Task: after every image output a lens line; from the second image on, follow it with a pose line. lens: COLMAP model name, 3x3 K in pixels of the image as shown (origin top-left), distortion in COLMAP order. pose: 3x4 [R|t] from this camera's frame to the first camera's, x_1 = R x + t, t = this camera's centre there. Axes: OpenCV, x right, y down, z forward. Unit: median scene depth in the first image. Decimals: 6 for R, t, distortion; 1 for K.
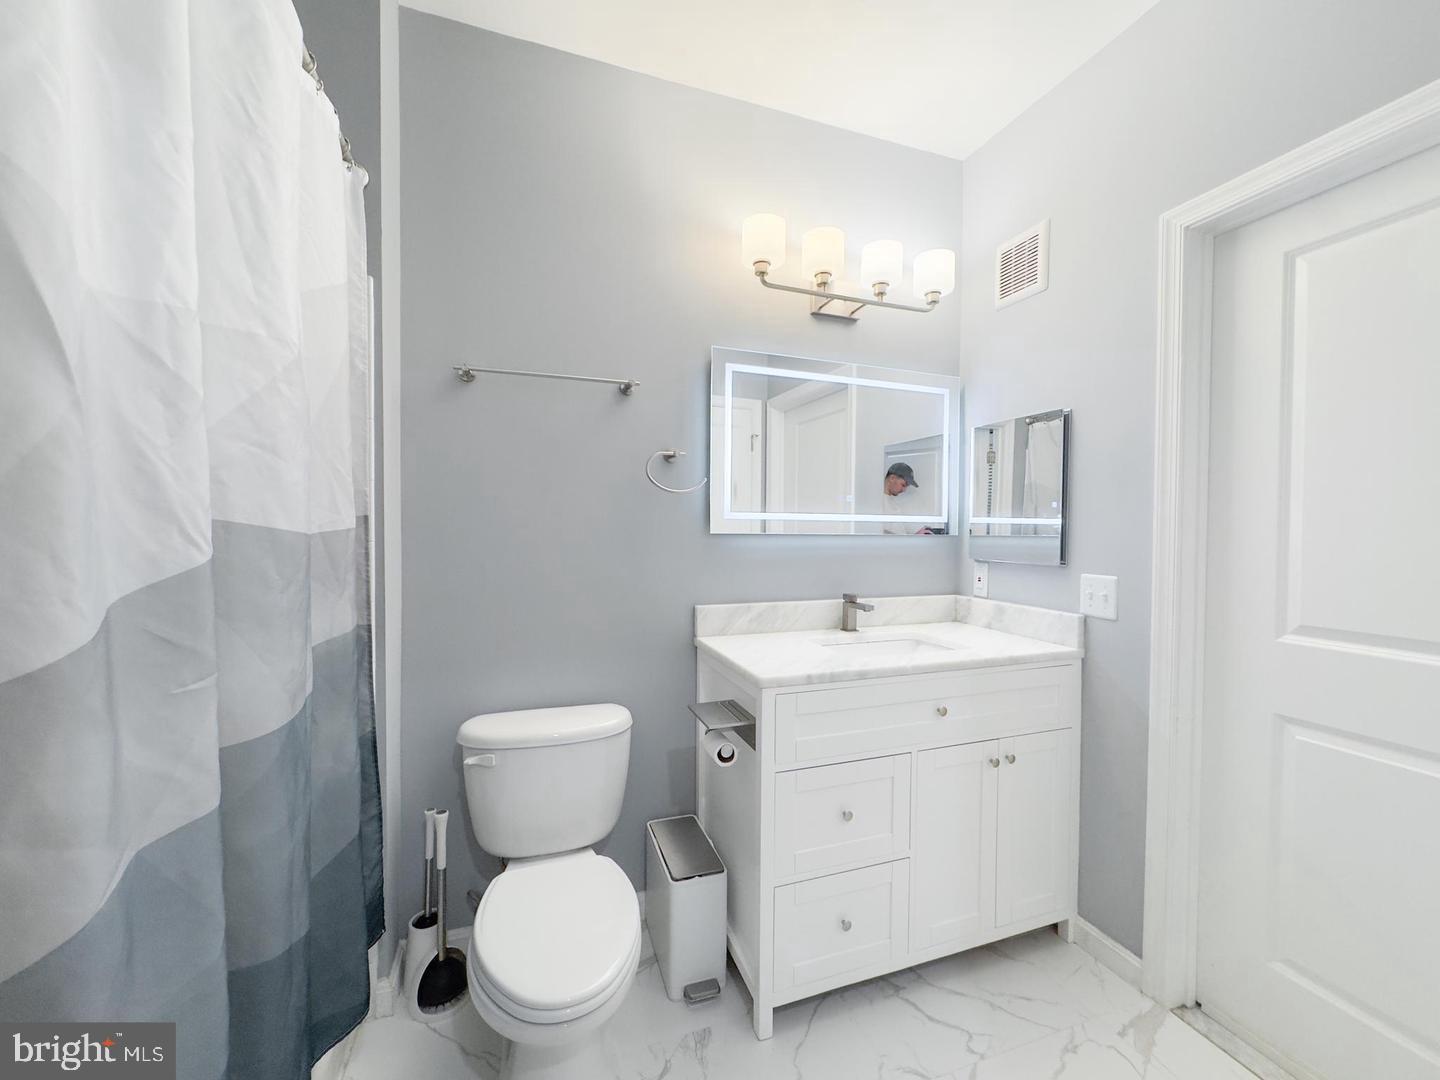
lens RADIAL K [[576.3, 0, 718.6], [0, 576.3, 536.3], [0, 0, 1]] dist [-0.002642, 0.000025]
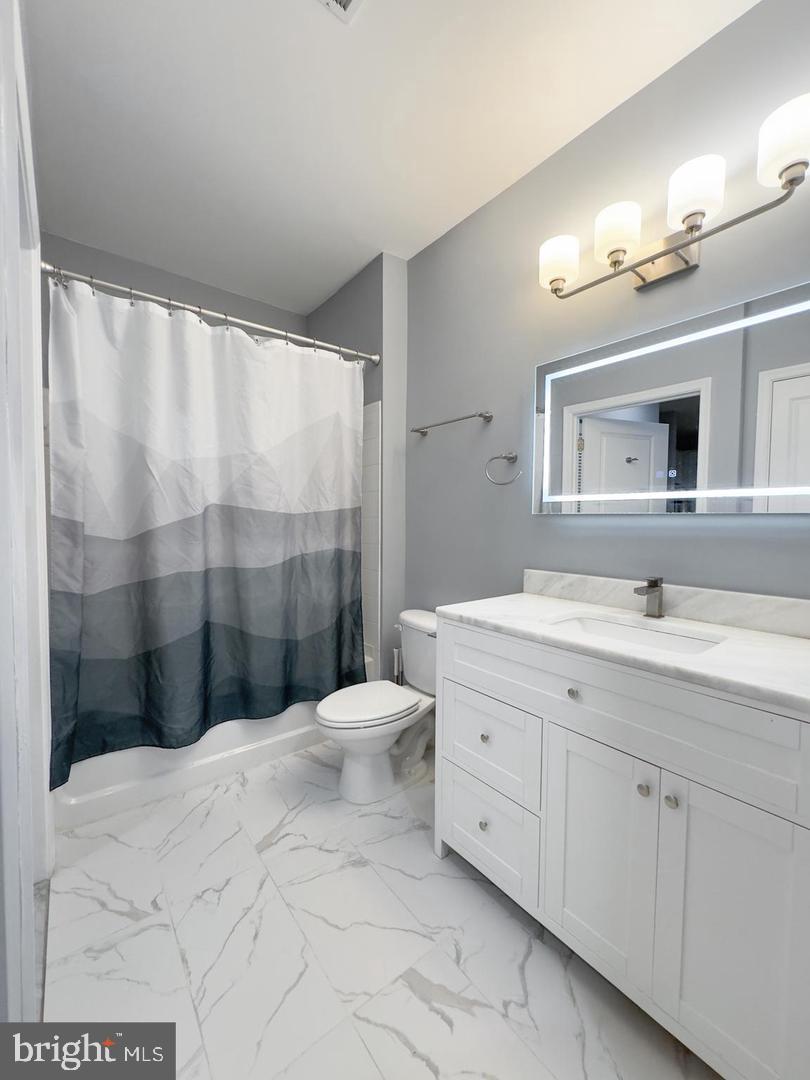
lens RADIAL K [[432.2, 0, 405.8], [0, 432.2, 538.8], [0, 0, 1]] dist [-0.002642, 0.000025]
pose [[0.325205, 0.035761, -0.944967, 0.874247], [-0.021855, 0.999302, 0.030296, 0.030258], [0.945391, 0.010800, 0.325760, 0.458456]]
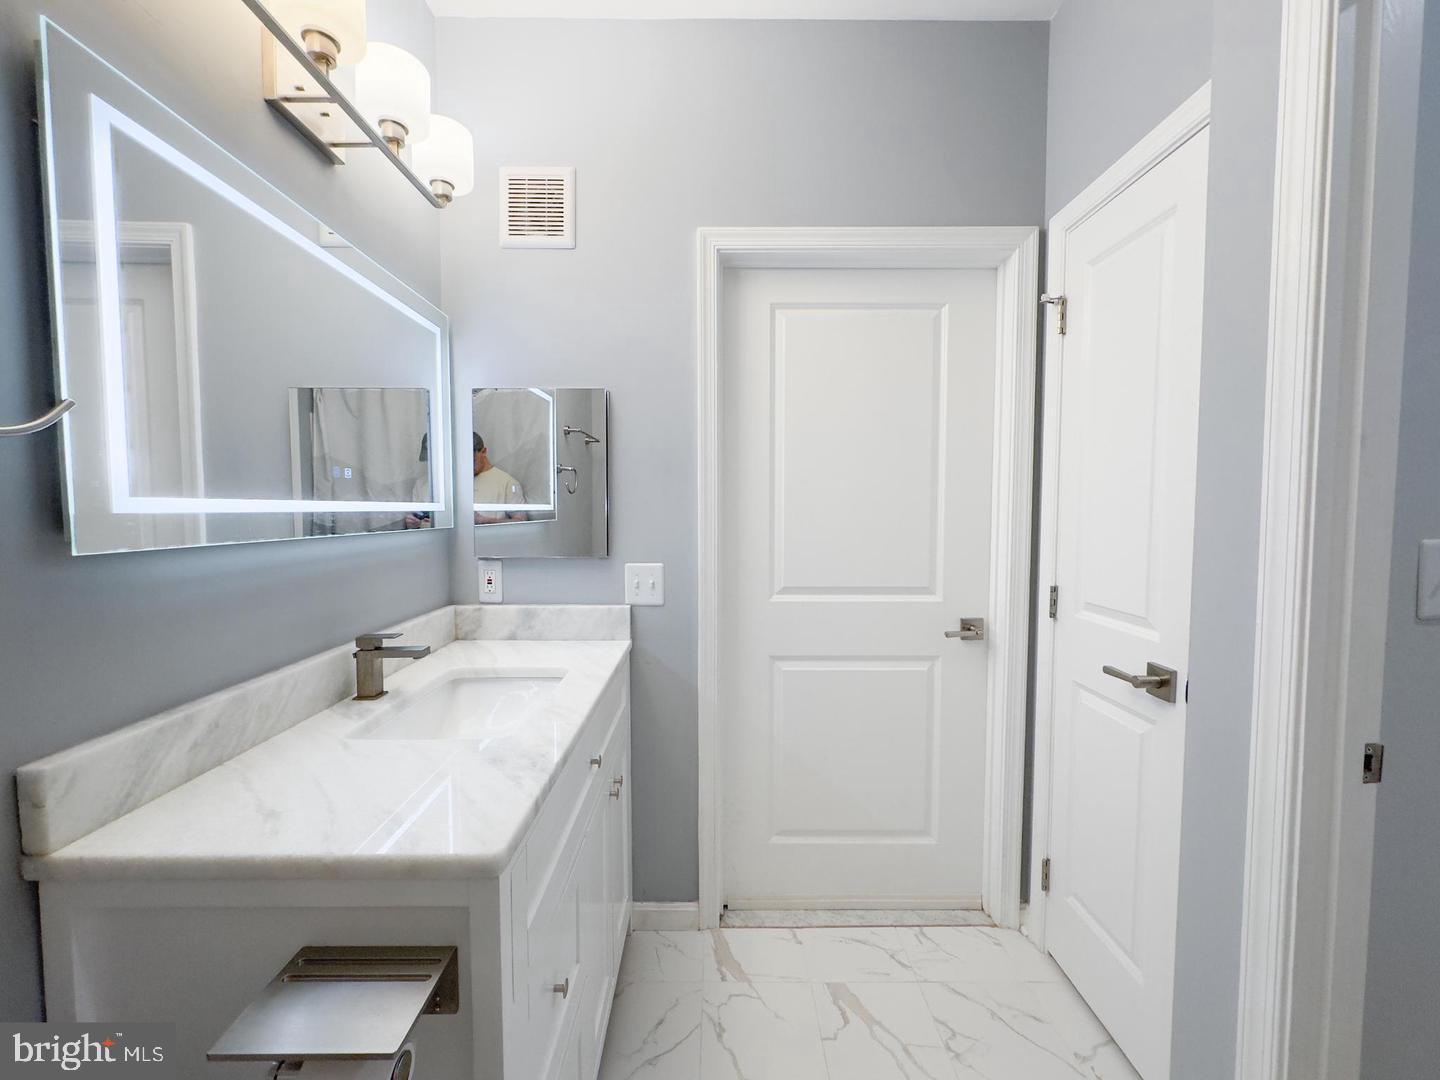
lens RADIAL K [[573.0, 0, 717.1], [0, 573.0, 537.4], [0, 0, 1]] dist [-0.000477, 0.000033]
pose [[0.322934, -0.058457, 0.944614, -0.241249], [0.017419, 0.998289, 0.055824, -0.031776], [-0.946261, -0.001573, 0.323400, 0.548016]]
